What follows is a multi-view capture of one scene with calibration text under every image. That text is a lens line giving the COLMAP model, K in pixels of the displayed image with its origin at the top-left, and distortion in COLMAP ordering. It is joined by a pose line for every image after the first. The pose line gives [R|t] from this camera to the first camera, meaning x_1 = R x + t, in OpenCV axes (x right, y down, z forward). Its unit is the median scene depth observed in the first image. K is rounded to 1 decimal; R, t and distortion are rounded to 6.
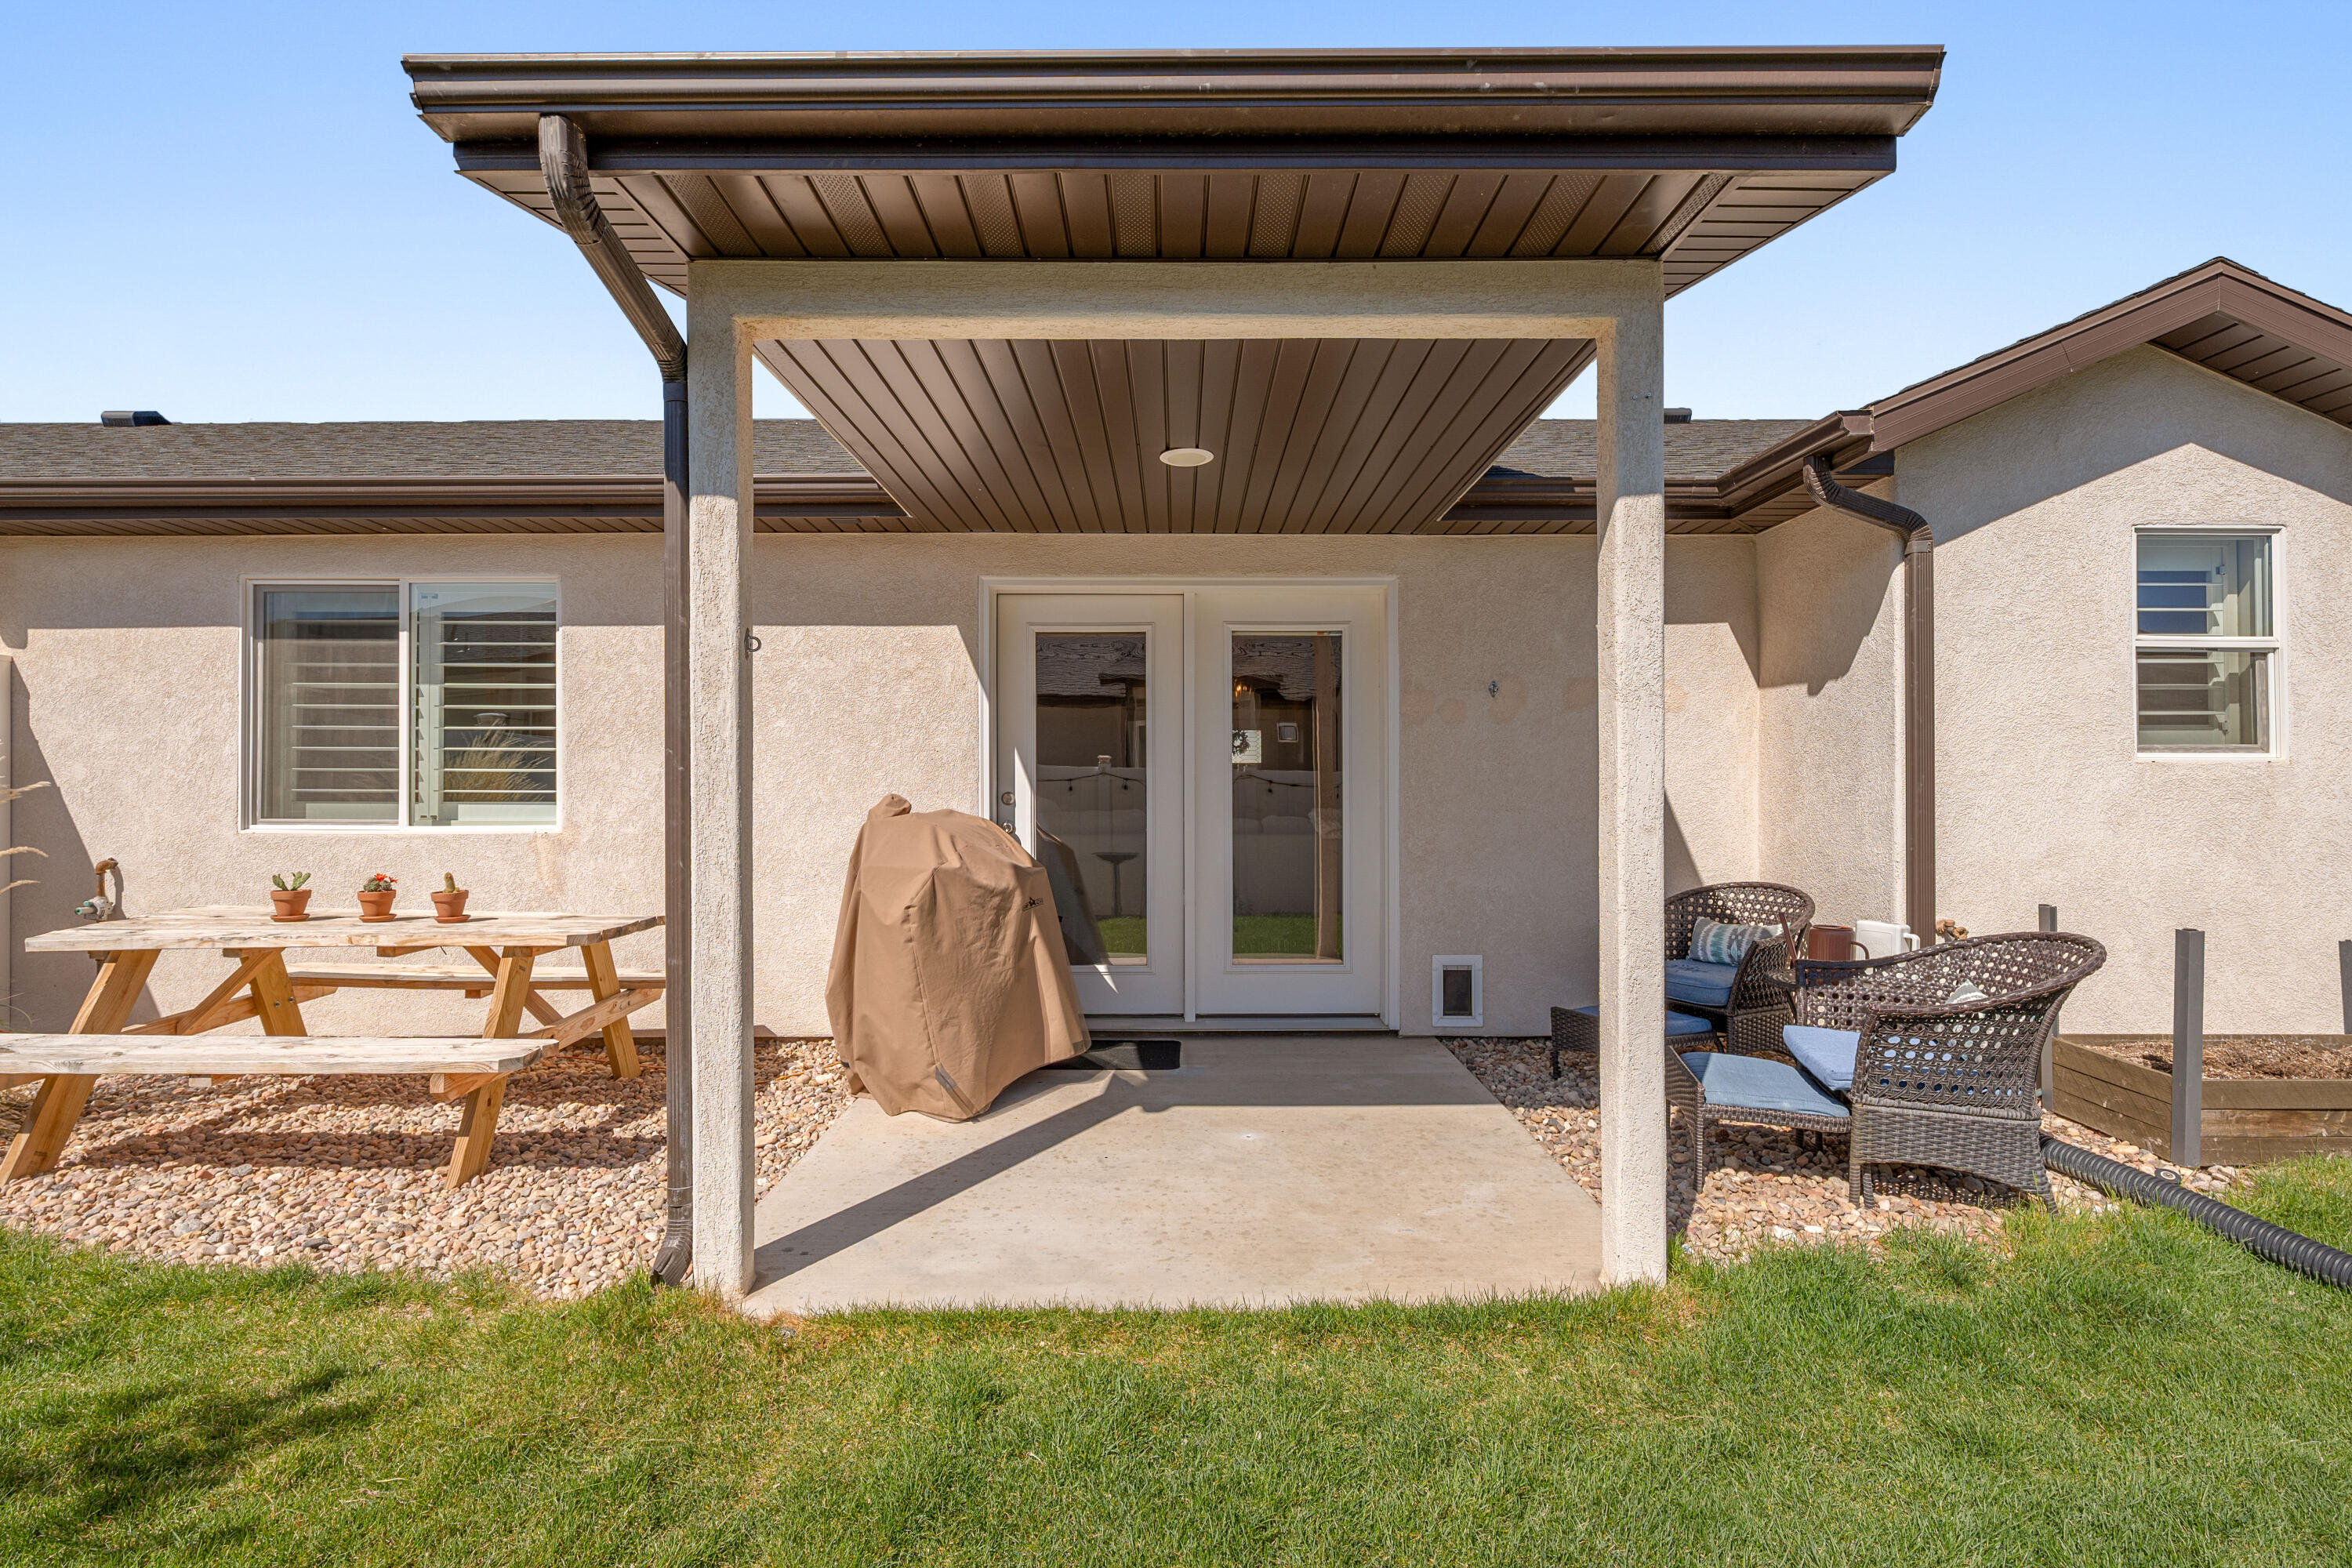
lens RADIAL K [[1014.5, 0, 1173.5], [0, 1014.5, 778.9], [0, 0, 1]] dist [-0.004928, 0.000010]
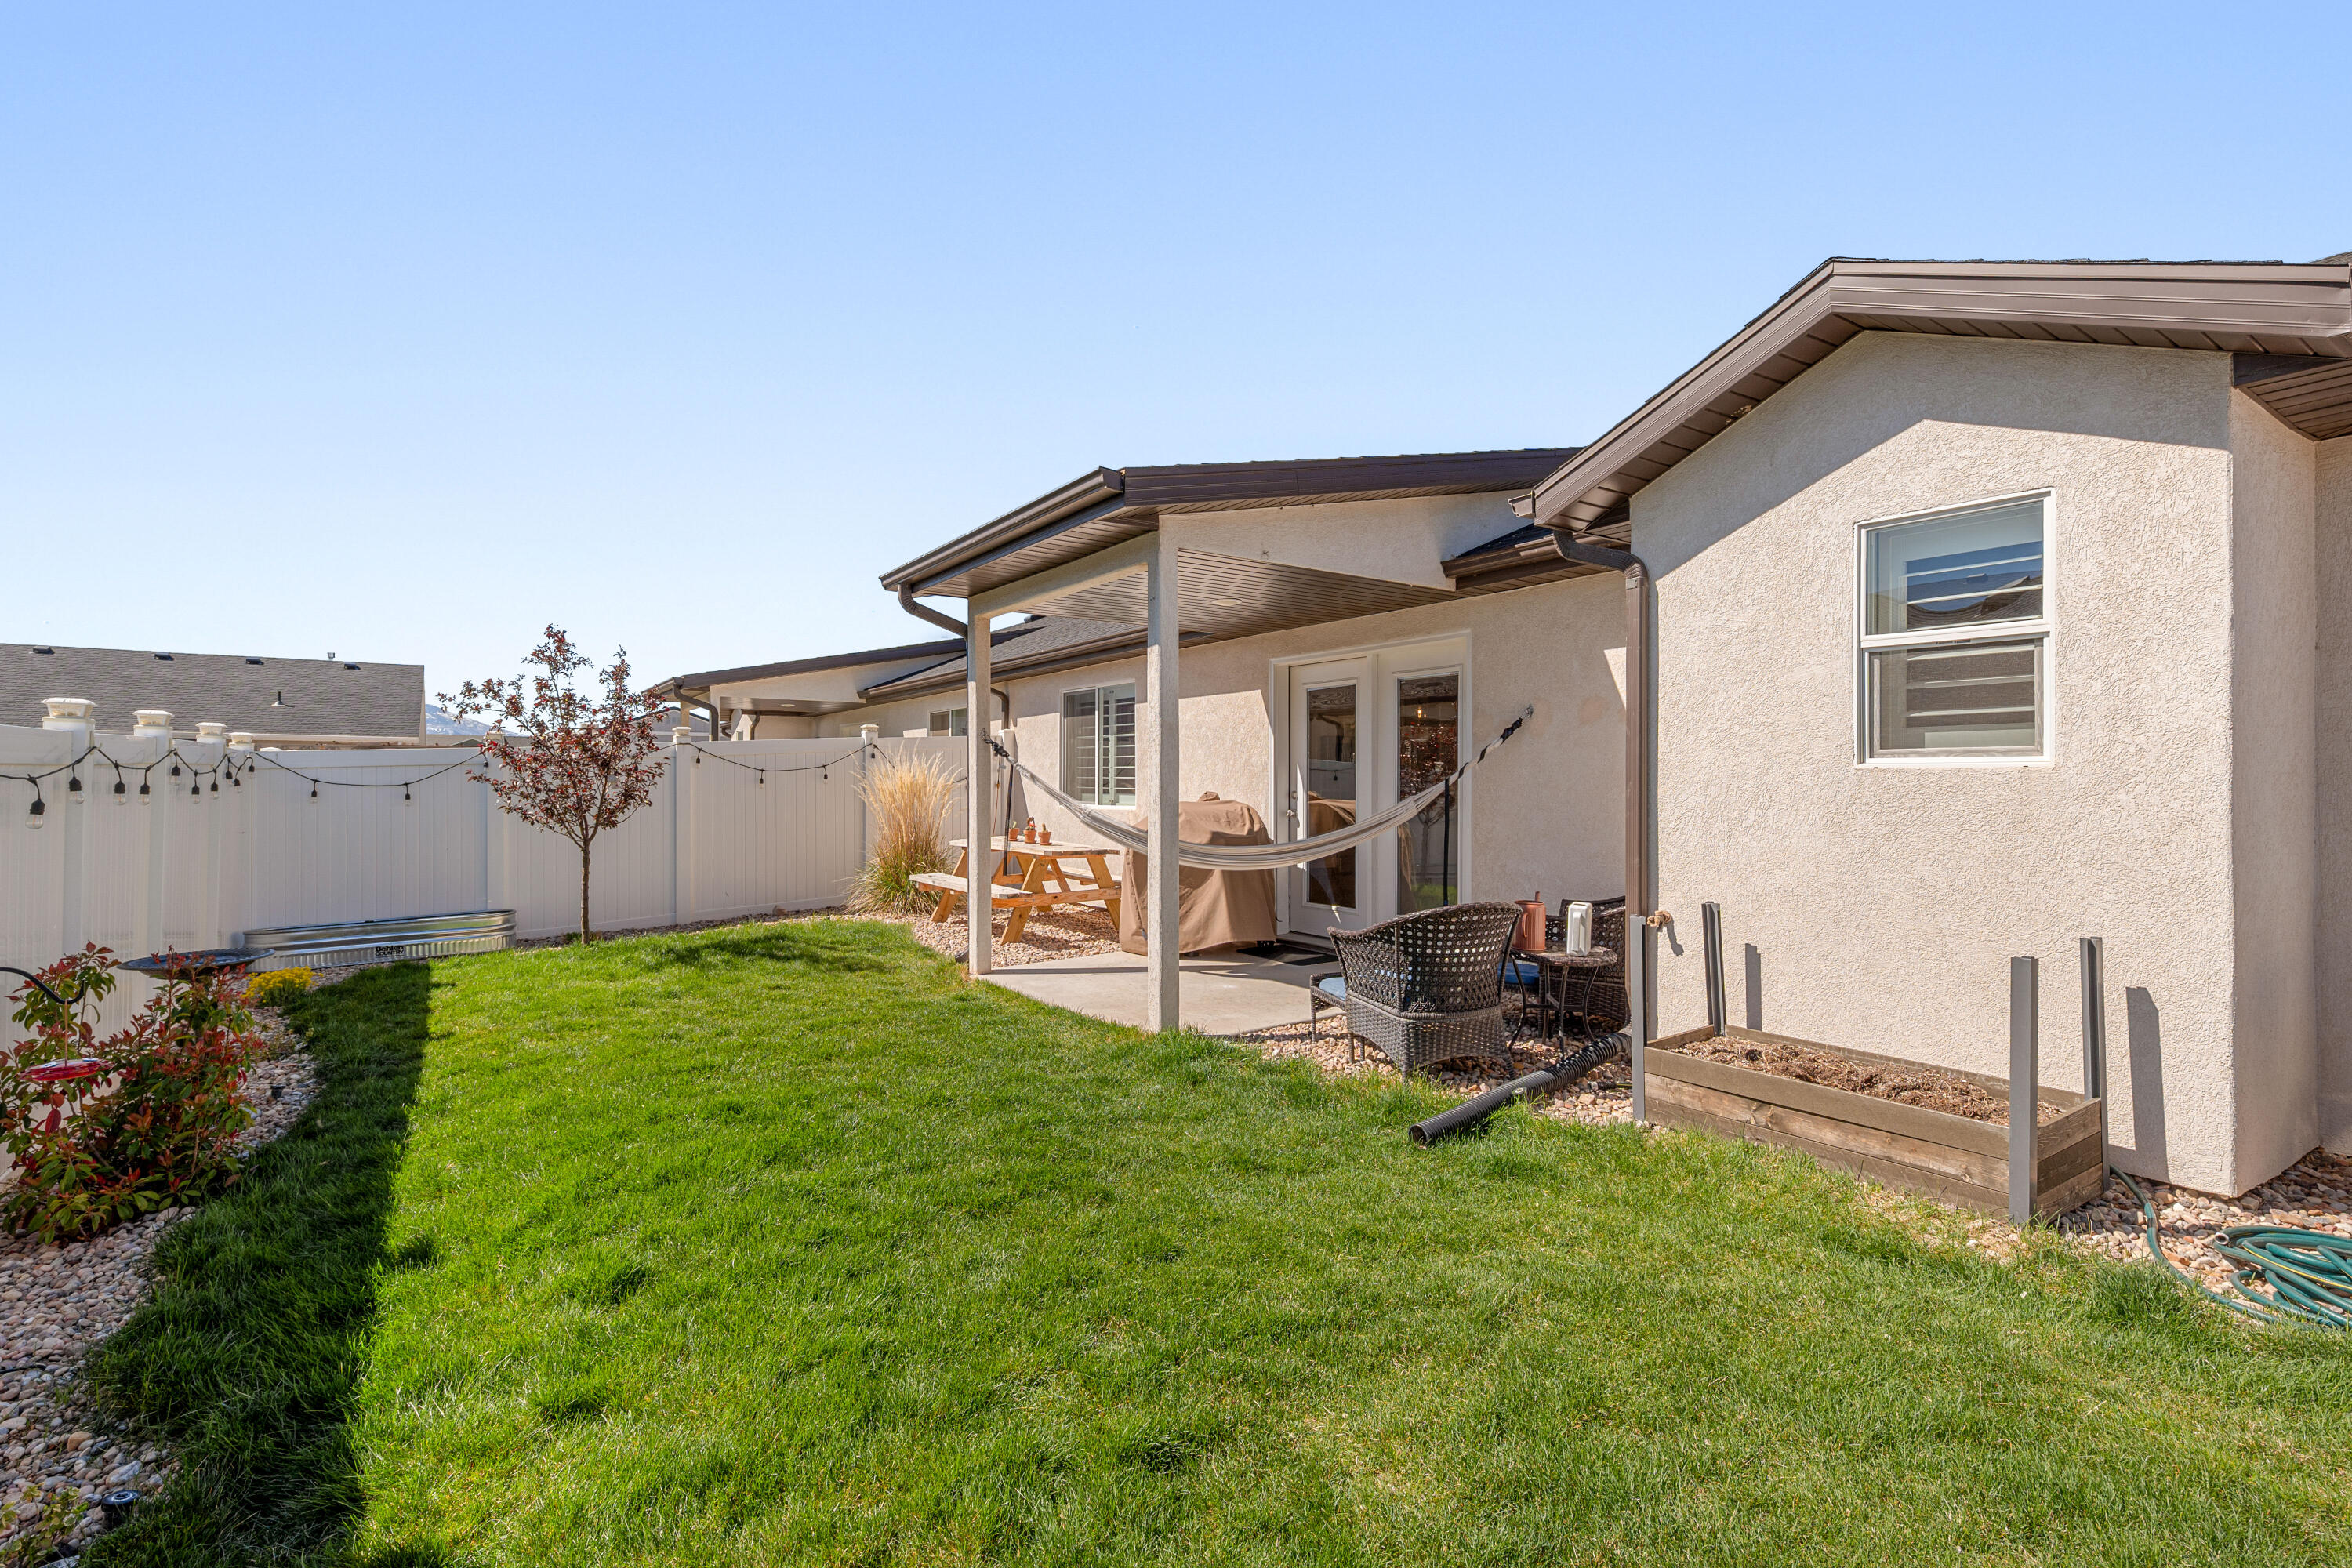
lens RADIAL K [[1069.7, 0, 1174.2], [0, 1069.7, 781.7], [0, 0, 1]] dist [-0.005760, -0.001973]
pose [[0.560335, 0.000723, -0.828266, 1.219367], [-0.000738, 1.000000, 0.000374, -0.002224], [0.828266, 0.000402, 0.560336, -0.098073]]
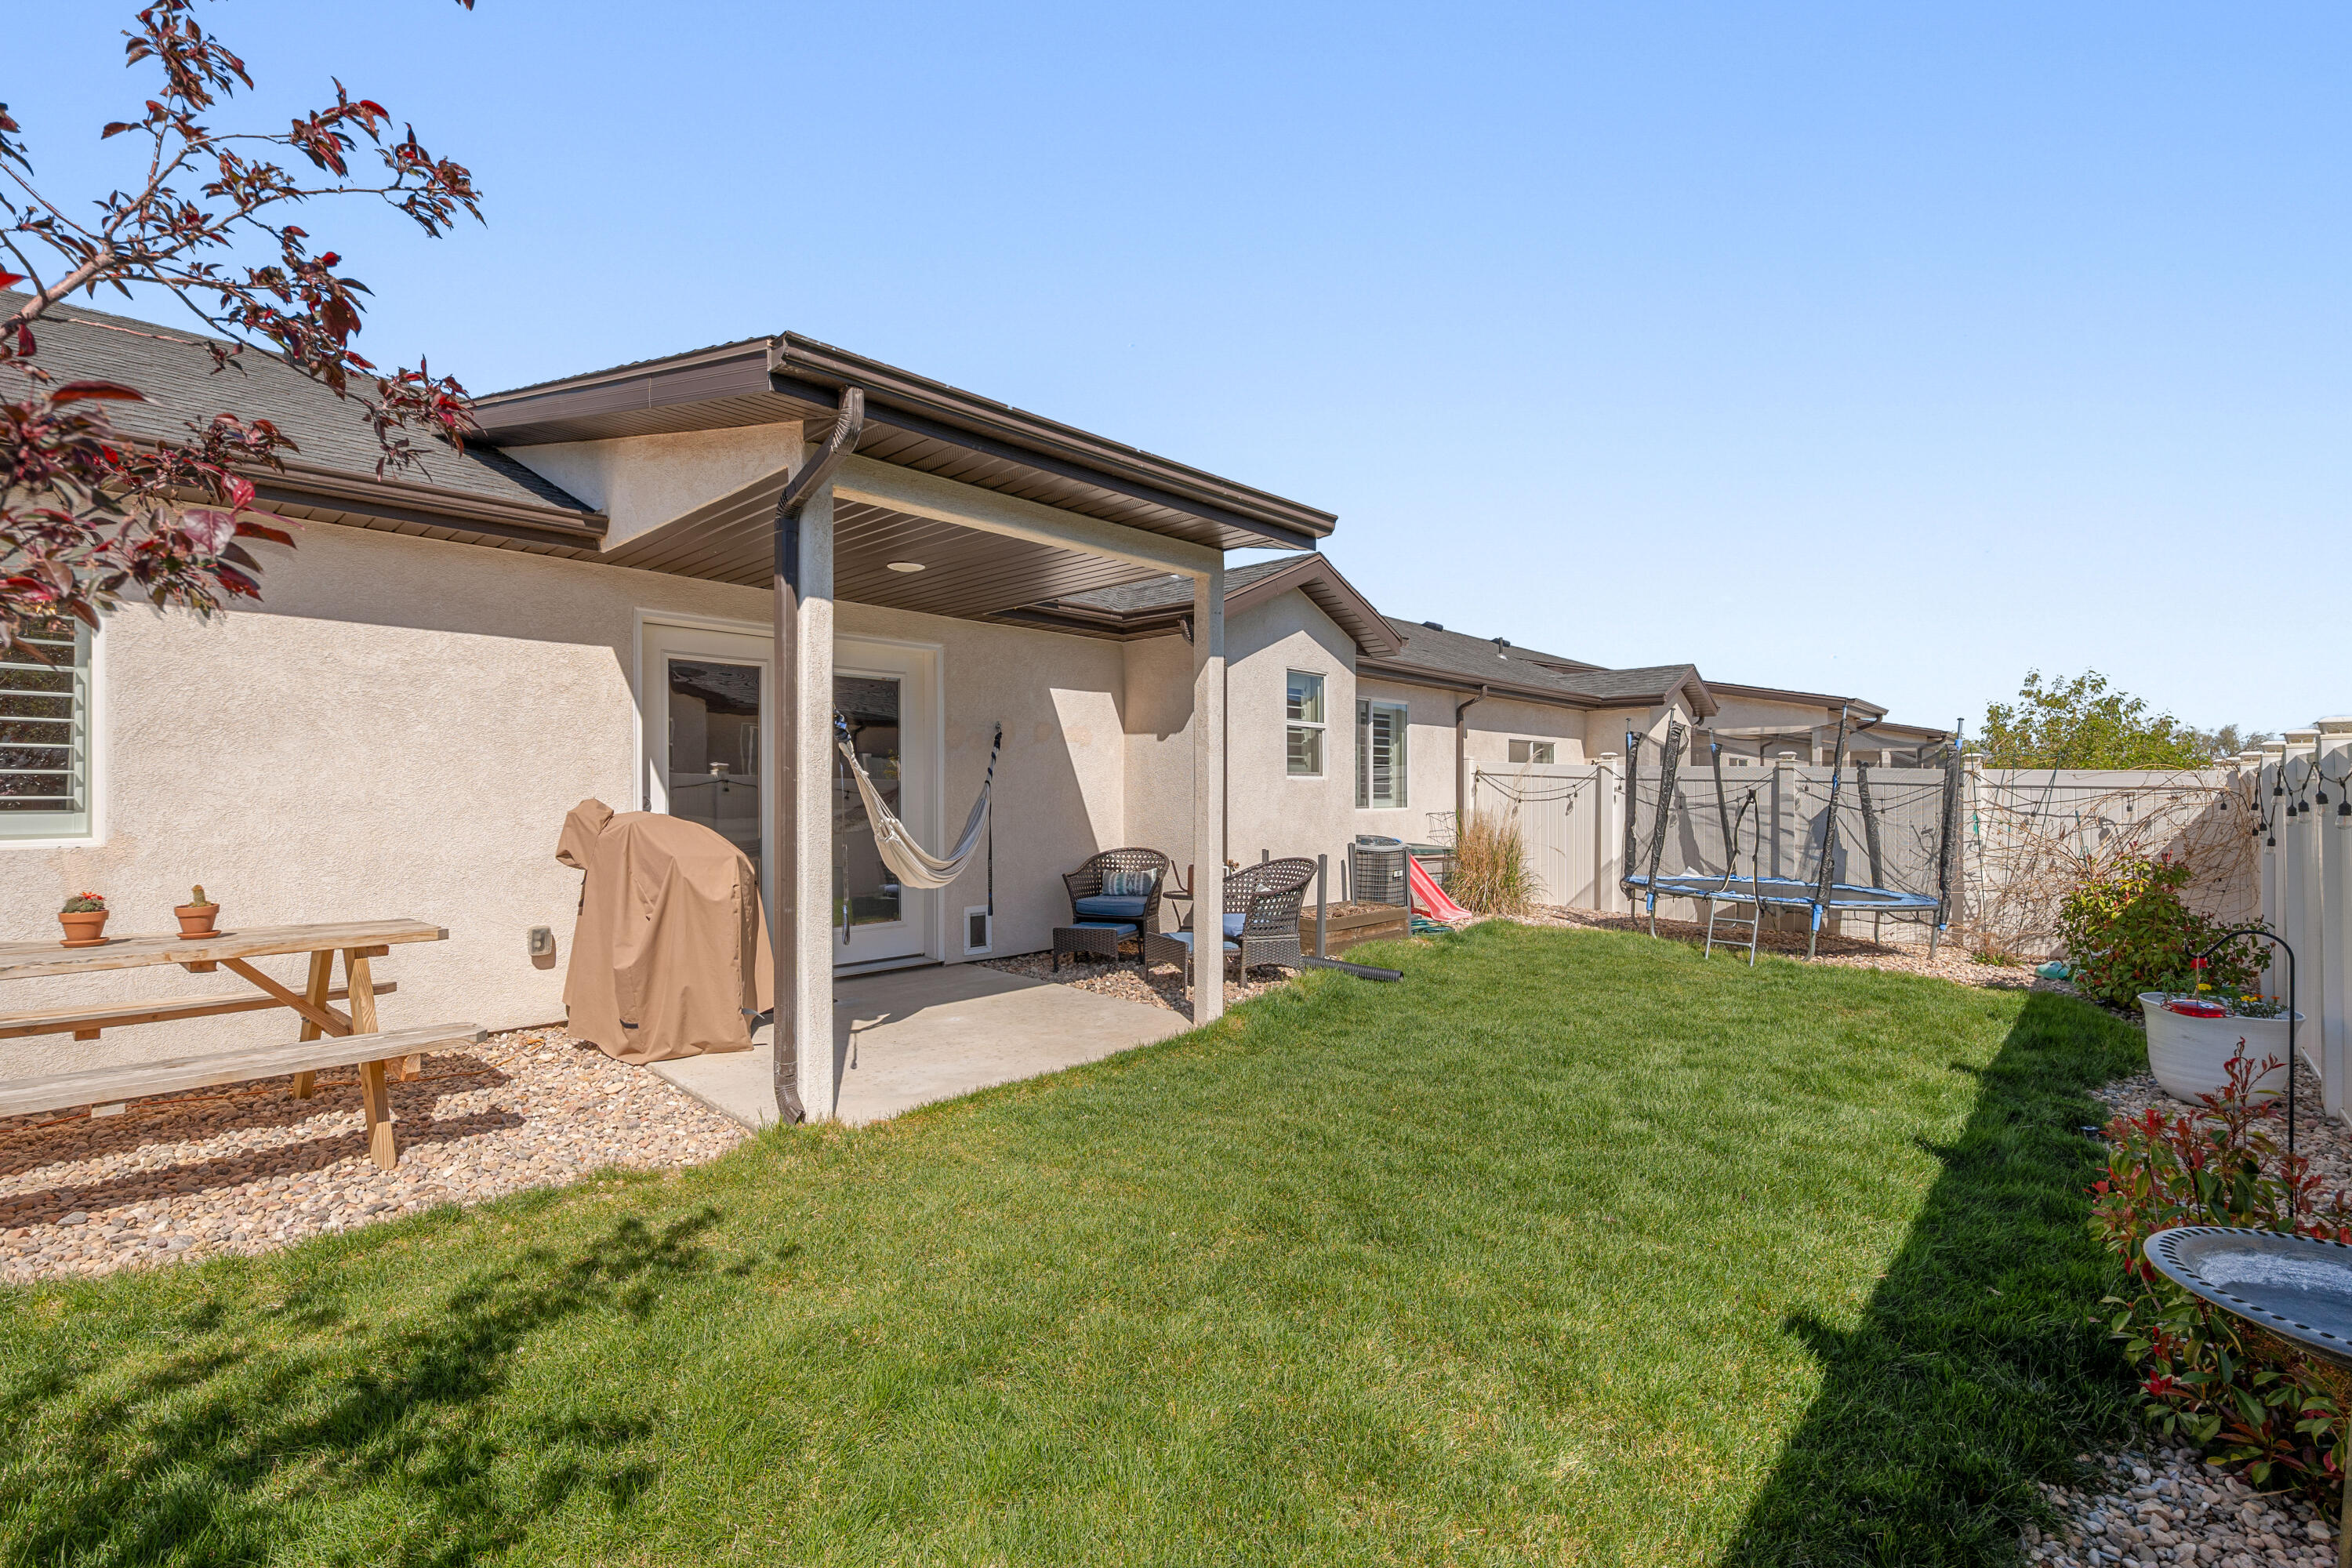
lens RADIAL K [[1014.5, 0, 1153.7], [0, 1014.5, 788.2], [0, 0, 1]] dist [-0.004928, 0.000010]
pose [[0.693891, 0.002779, 0.720074, -0.637461], [-0.006003, 0.999980, 0.001926, -0.002170], [-0.720055, -0.005659, 0.693894, -0.220537]]
